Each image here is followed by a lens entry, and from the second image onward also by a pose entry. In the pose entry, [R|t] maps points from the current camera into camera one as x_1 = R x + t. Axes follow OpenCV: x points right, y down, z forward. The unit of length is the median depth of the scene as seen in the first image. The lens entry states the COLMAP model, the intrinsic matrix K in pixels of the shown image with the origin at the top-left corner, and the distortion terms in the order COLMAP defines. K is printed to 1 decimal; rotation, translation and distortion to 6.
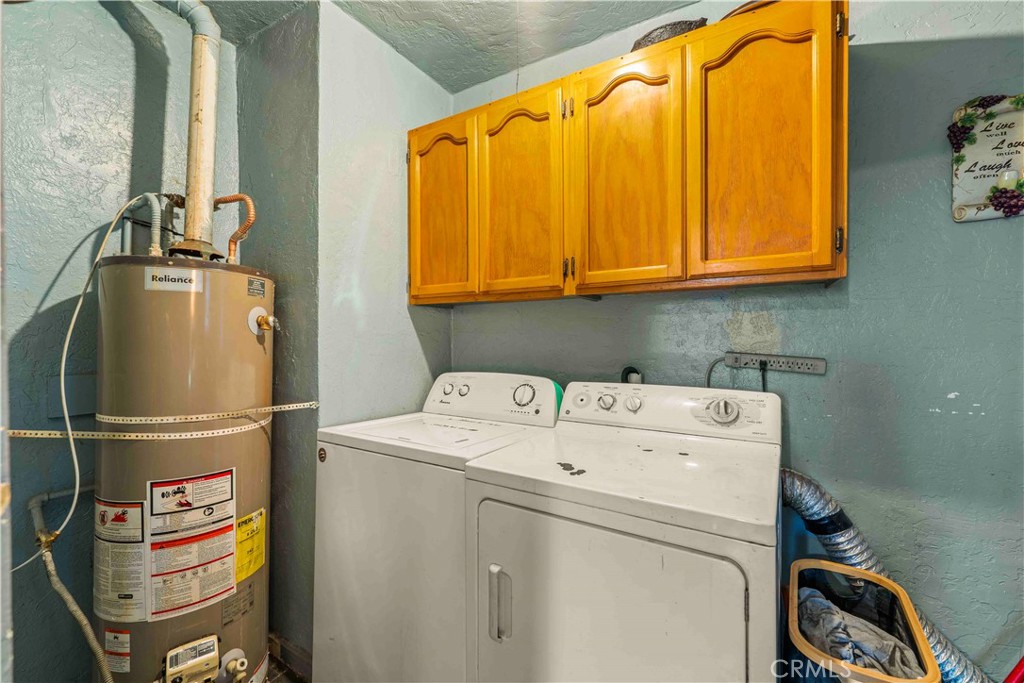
lens RADIAL K [[428.8, 0, 514.4], [0, 428.8, 331.2], [0, 0, 1]] dist [-0.000824, -0.000266]
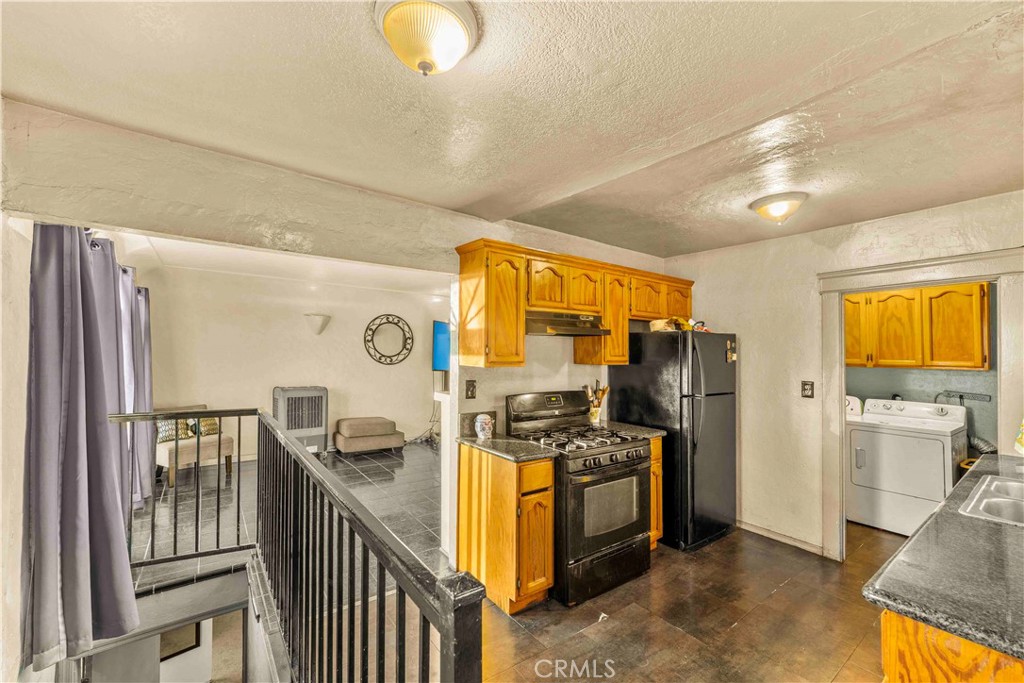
lens RADIAL K [[428.8, 0, 514.4], [0, 428.8, 331.2], [0, 0, 1]] dist [-0.000824, -0.000266]
pose [[0.928700, -0.005993, -0.370784, -1.037101], [-0.003186, 0.999704, -0.024138, -0.258401], [0.370819, 0.023598, 0.928405, -2.576781]]
